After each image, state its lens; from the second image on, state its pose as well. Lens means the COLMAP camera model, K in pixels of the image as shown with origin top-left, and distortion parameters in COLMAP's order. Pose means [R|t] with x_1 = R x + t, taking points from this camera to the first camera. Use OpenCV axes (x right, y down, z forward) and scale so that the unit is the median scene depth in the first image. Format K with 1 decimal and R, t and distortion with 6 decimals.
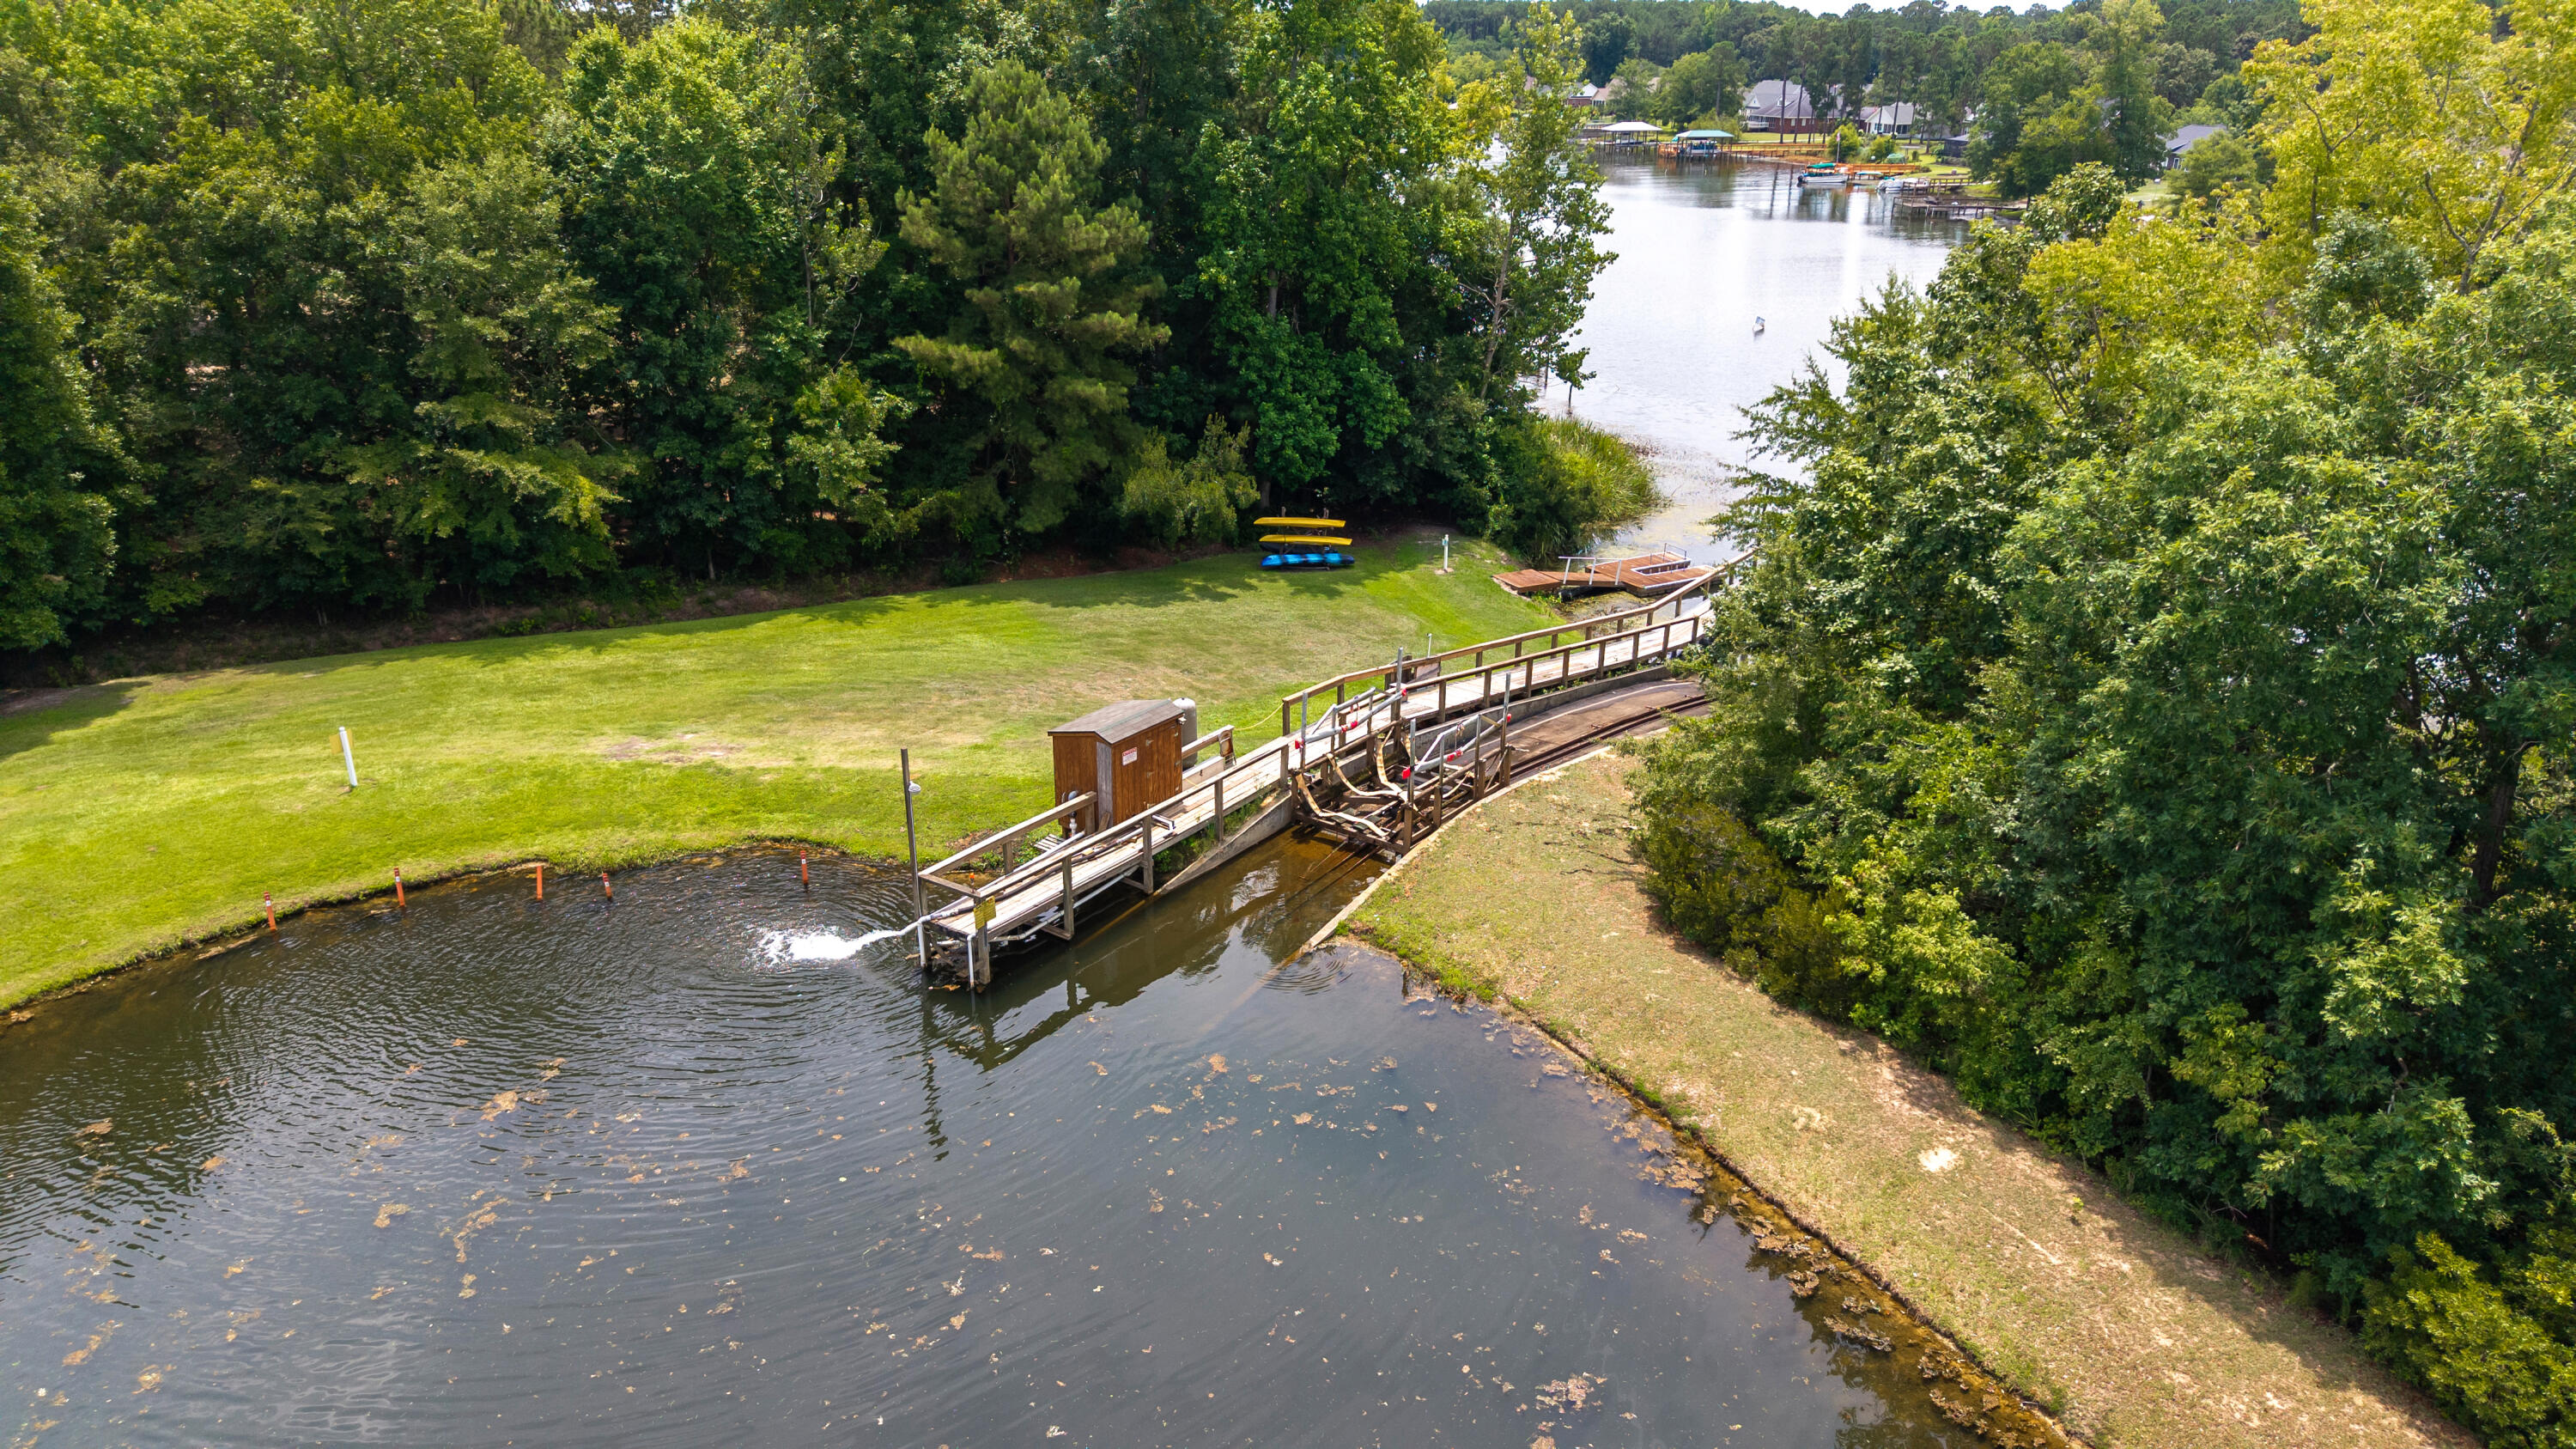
lens RADIAL K [[1752.2, 0, 1288.0], [0, 1752.2, 724.5], [0, 0, 1]] dist [-0.028228, 0.000801]
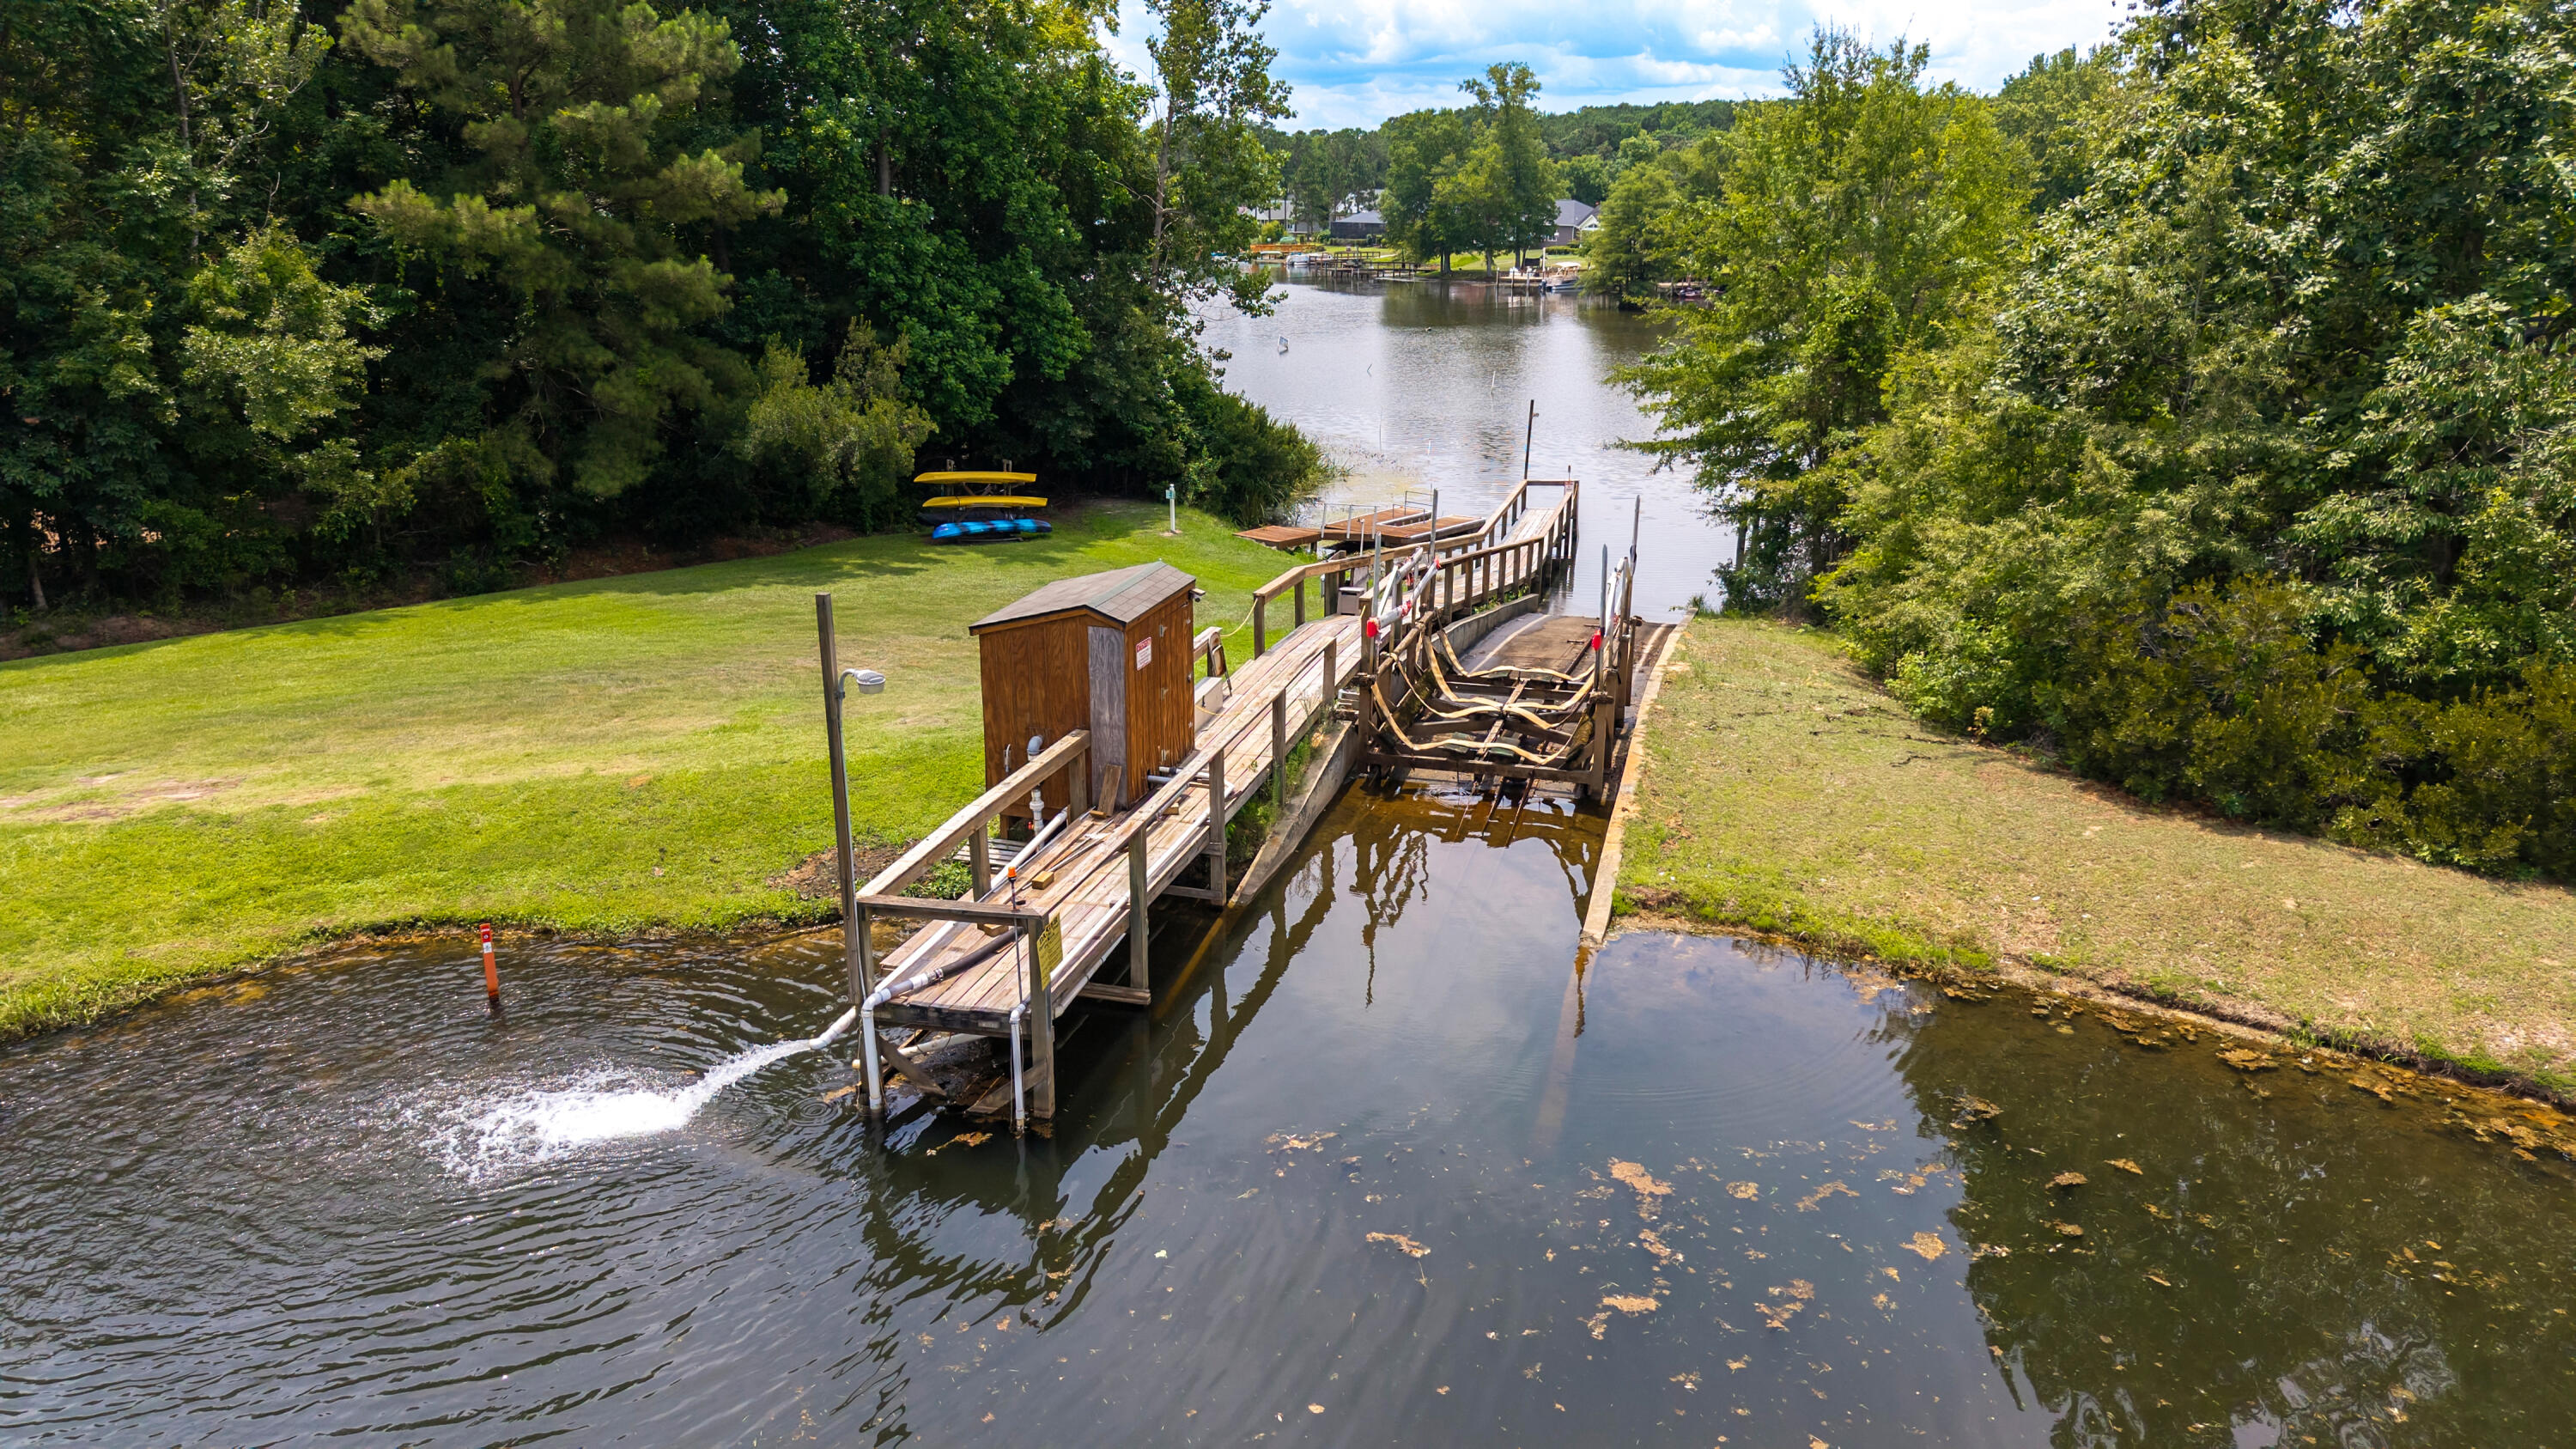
lens RADIAL K [[1752.2, 0, 1288.0], [0, 1752.2, 724.5], [0, 0, 1]] dist [-0.028228, 0.000801]
pose [[0.928708, -0.105564, 0.355469, -0.157119], [0.135007, 0.989087, -0.058992, 0.049974], [-0.345362, 0.102777, 0.932825, 0.329365]]
